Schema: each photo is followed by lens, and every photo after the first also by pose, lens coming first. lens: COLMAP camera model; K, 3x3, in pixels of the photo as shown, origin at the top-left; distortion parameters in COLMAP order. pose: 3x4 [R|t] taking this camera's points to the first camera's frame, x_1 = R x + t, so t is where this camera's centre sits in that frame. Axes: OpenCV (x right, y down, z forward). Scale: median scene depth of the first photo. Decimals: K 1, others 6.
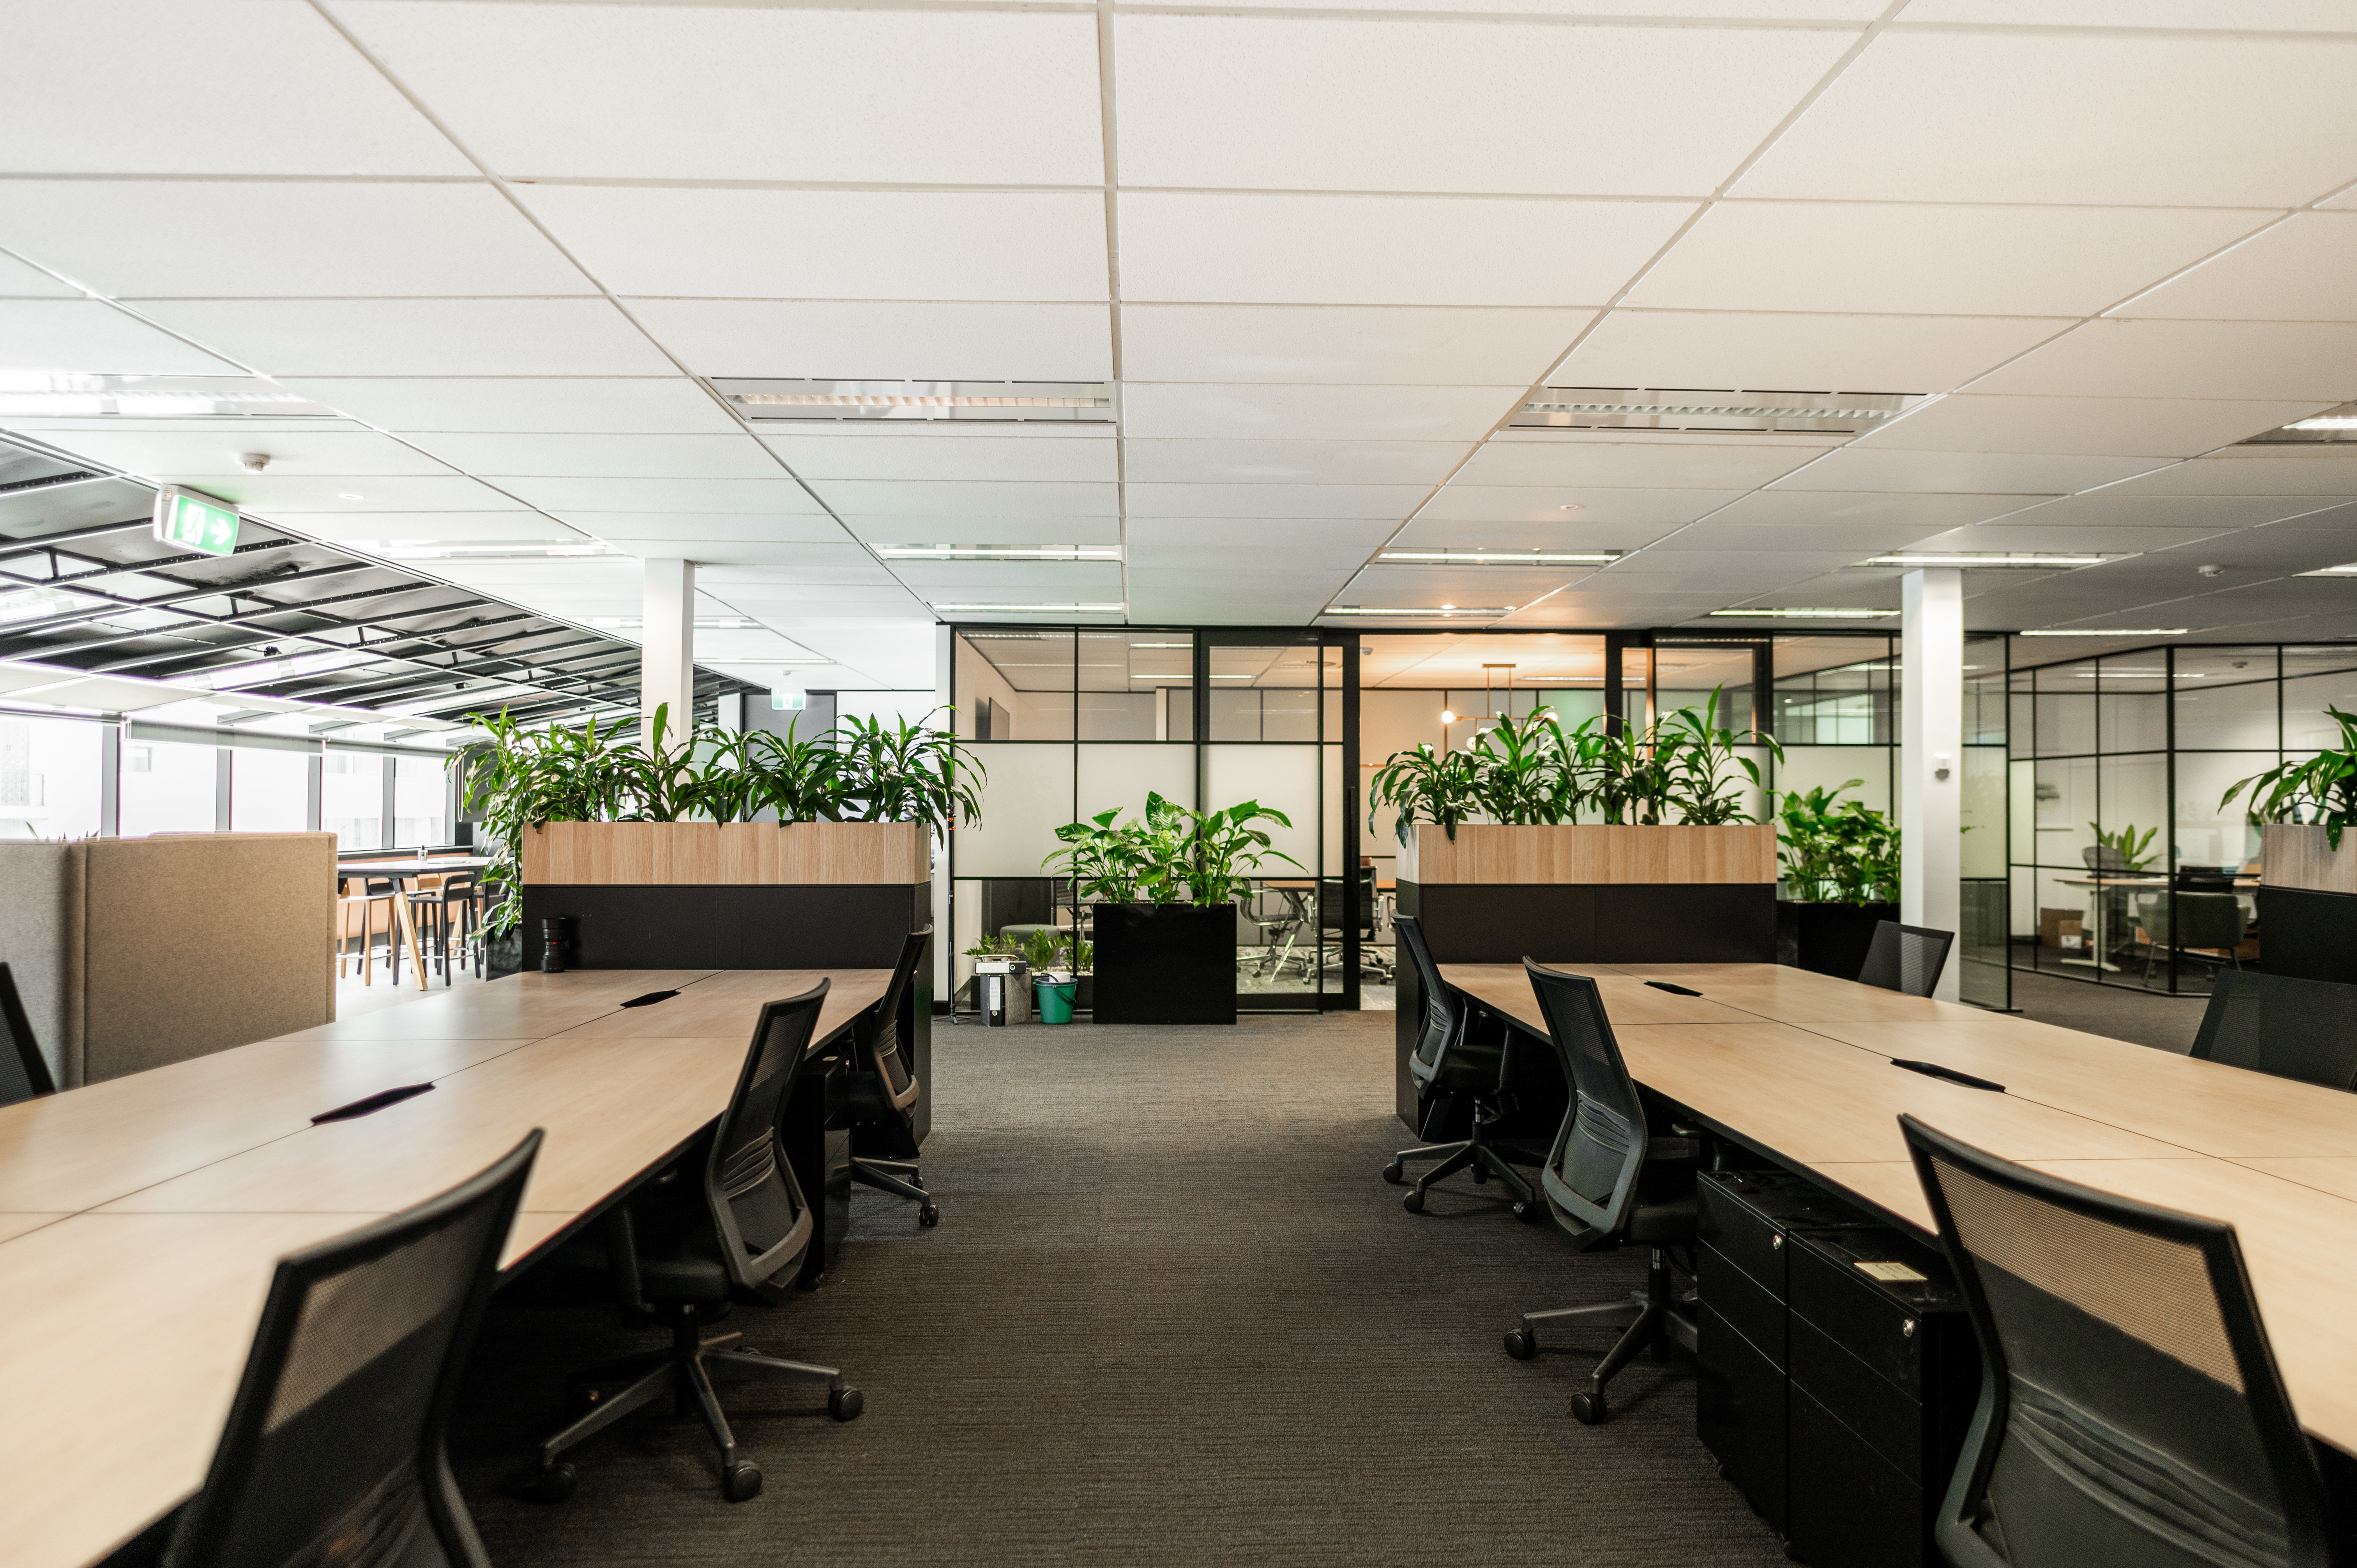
lens RADIAL K [[1391.3, 0, 1178.5], [0, 1391.3, 784.0], [0, 0, 1]] dist [-0.002058, -0.000554]
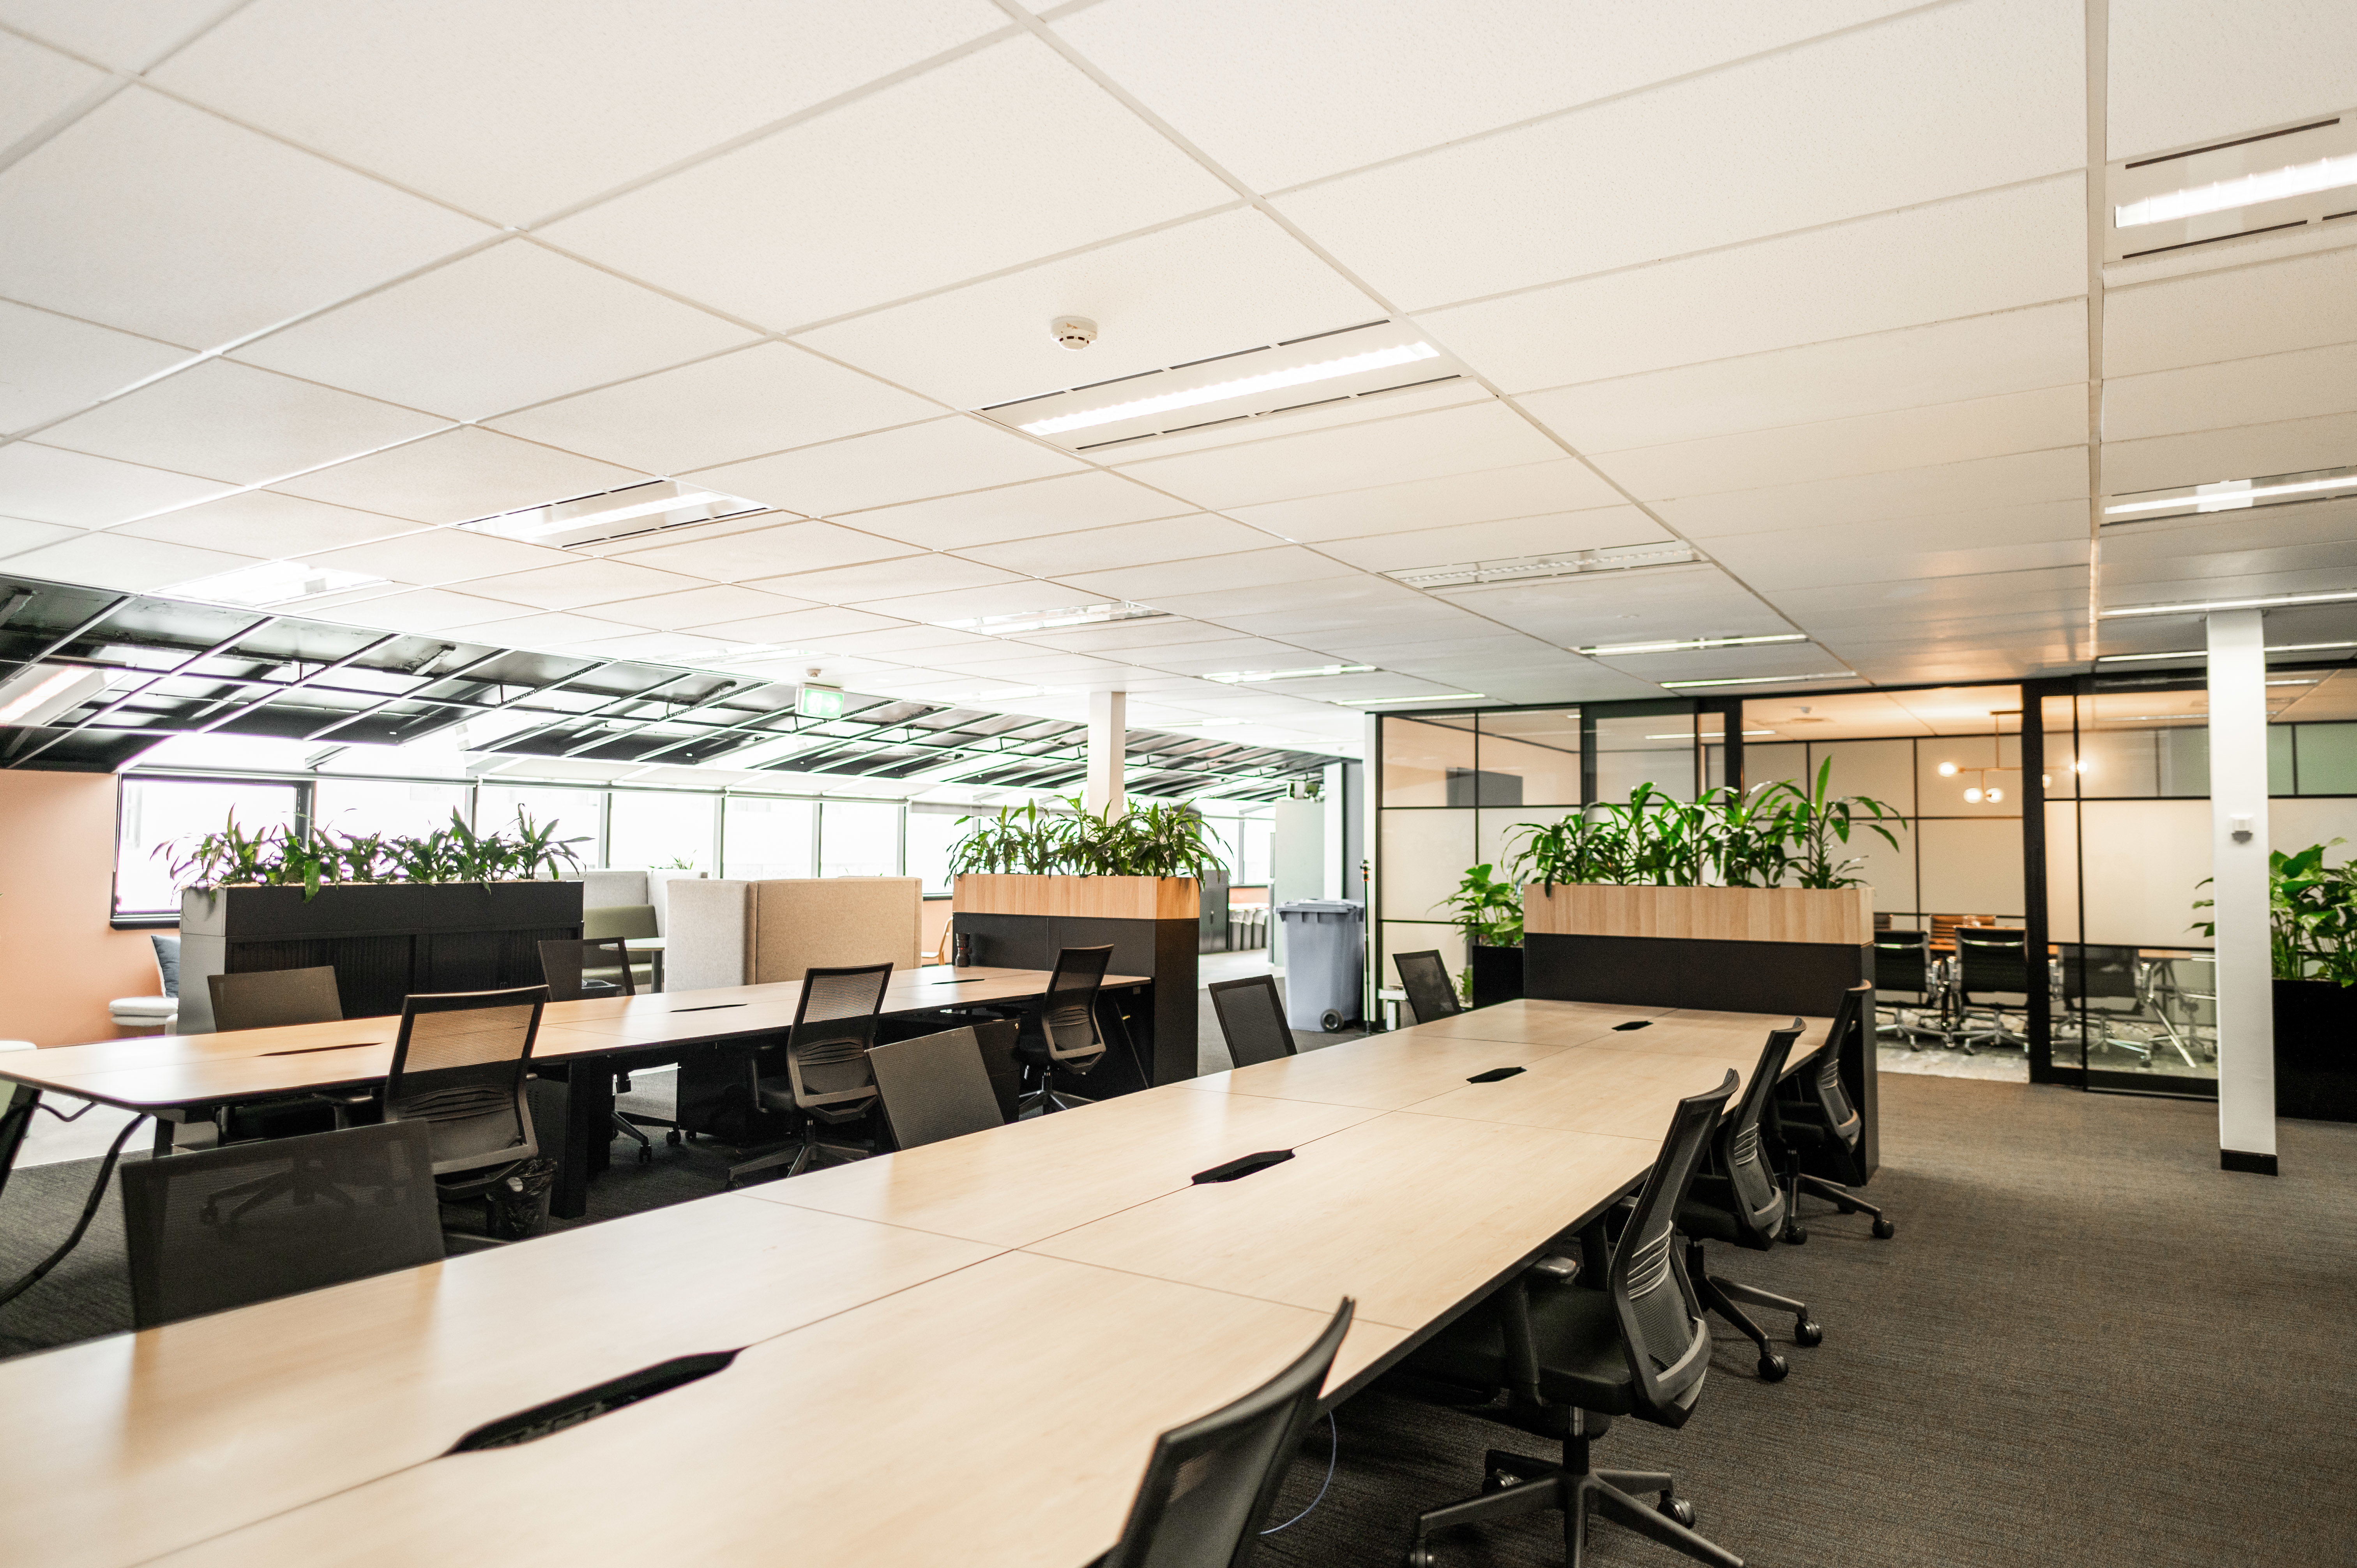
lens RADIAL K [[1399.3, 0, 1178.5], [0, 1399.3, 784.0], [0, 0, 1]] dist [0.001640, 0.001122]
pose [[0.821856, -0.024372, -0.569173, 0.490640], [0.007436, 0.999458, -0.032061, -0.016654], [0.569646, 0.022117, 0.821592, -0.145072]]
